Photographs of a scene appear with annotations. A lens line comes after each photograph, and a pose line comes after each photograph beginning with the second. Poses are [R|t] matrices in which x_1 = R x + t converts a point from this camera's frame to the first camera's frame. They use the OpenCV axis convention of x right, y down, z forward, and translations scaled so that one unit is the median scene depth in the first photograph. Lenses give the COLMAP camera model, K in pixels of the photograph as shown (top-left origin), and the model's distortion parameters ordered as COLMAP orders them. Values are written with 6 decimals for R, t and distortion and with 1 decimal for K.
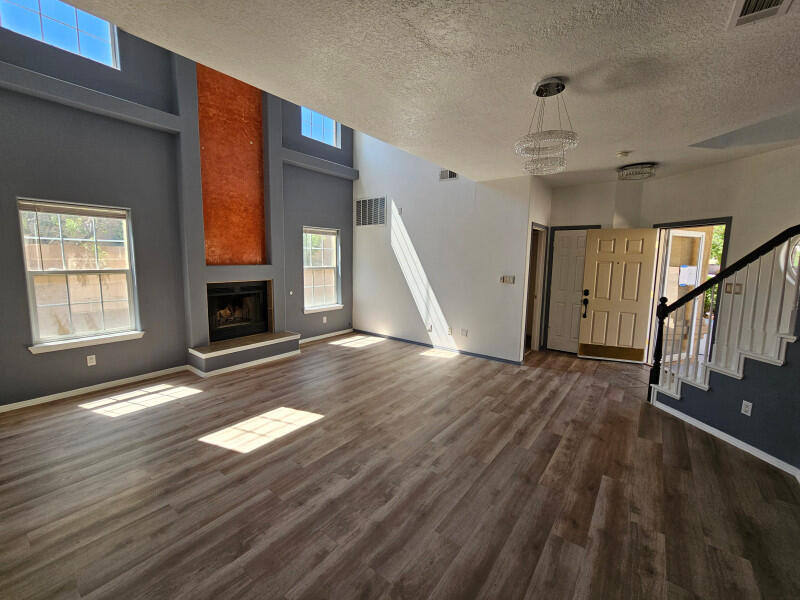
lens RADIAL K [[329.4, 0, 400.4], [0, 329.4, 294.7], [0, 0, 1]] dist [-0.010450, 0.004160]
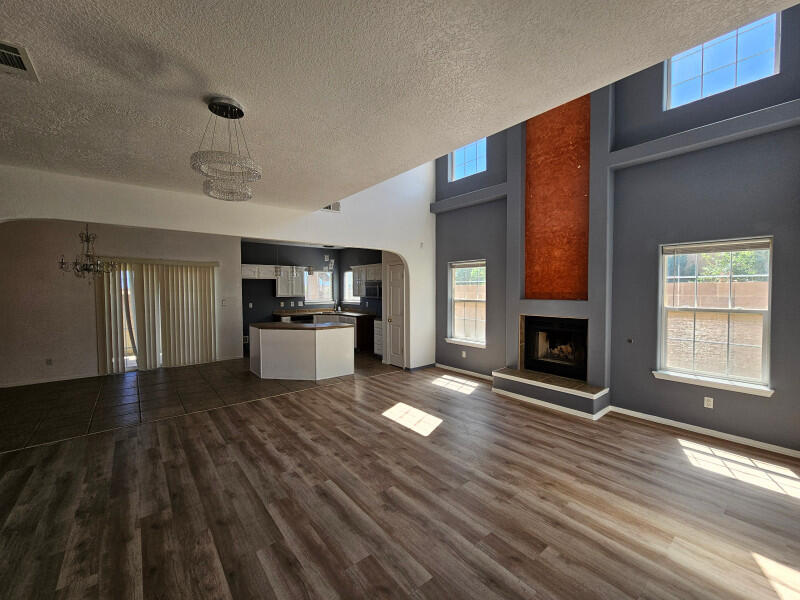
lens RADIAL K [[329.4, 0, 400.2], [0, 329.4, 303.4], [0, 0, 1]] dist [-0.010450, 0.004160]
pose [[-0.222504, 0.029714, -0.974479, 0.754169], [-0.114191, 0.991861, 0.056317, -0.112169], [0.968221, 0.123807, -0.217300, 1.046581]]
